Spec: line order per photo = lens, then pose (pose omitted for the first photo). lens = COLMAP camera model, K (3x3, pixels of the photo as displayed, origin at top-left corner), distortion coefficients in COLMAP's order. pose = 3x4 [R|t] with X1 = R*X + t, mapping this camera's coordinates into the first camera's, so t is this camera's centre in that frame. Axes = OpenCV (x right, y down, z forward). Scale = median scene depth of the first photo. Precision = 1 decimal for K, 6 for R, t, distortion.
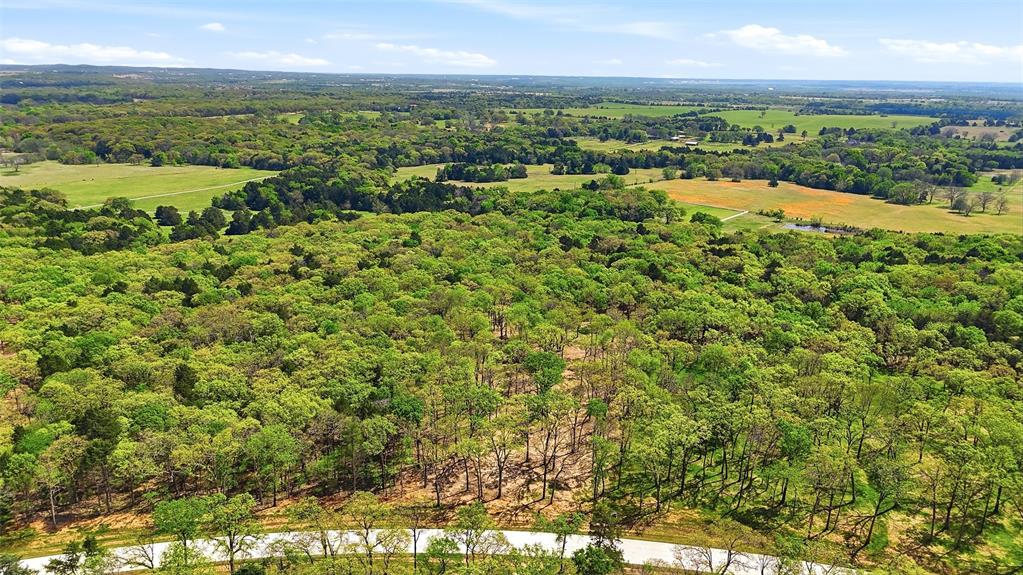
lens RADIAL K [[753.1, 0, 509.2], [0, 753.1, 286.3], [0, 0, 1]] dist [0.060479, -0.054847]
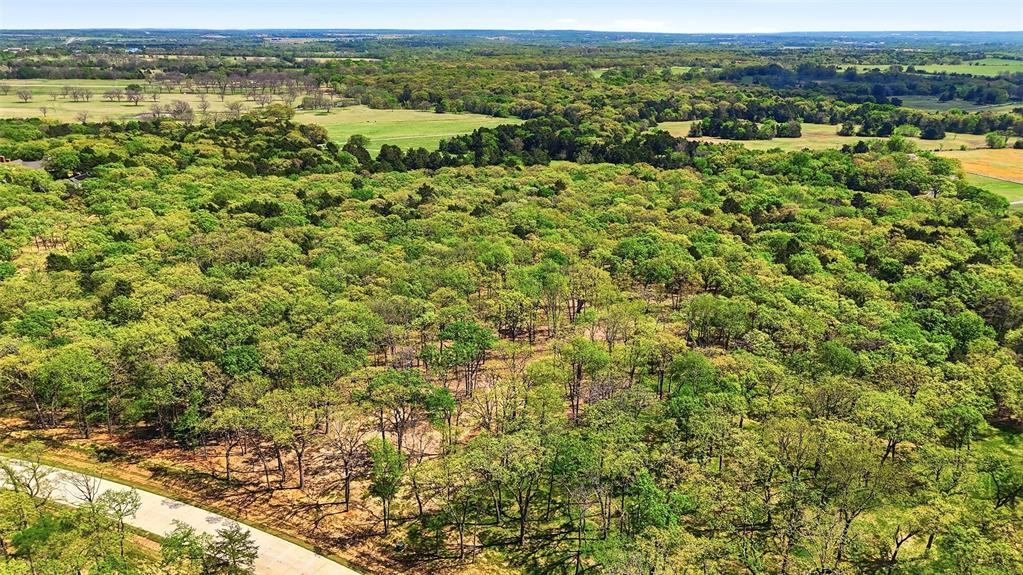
lens RADIAL K [[753.1, 0, 509.5], [0, 753.1, 287.0], [0, 0, 1]] dist [0.060479, -0.054847]
pose [[0.901694, 0.129169, -0.412630, 0.244400], [-0.109171, 0.991427, 0.071790, -0.006157], [0.418365, -0.019685, 0.908066, 0.183807]]
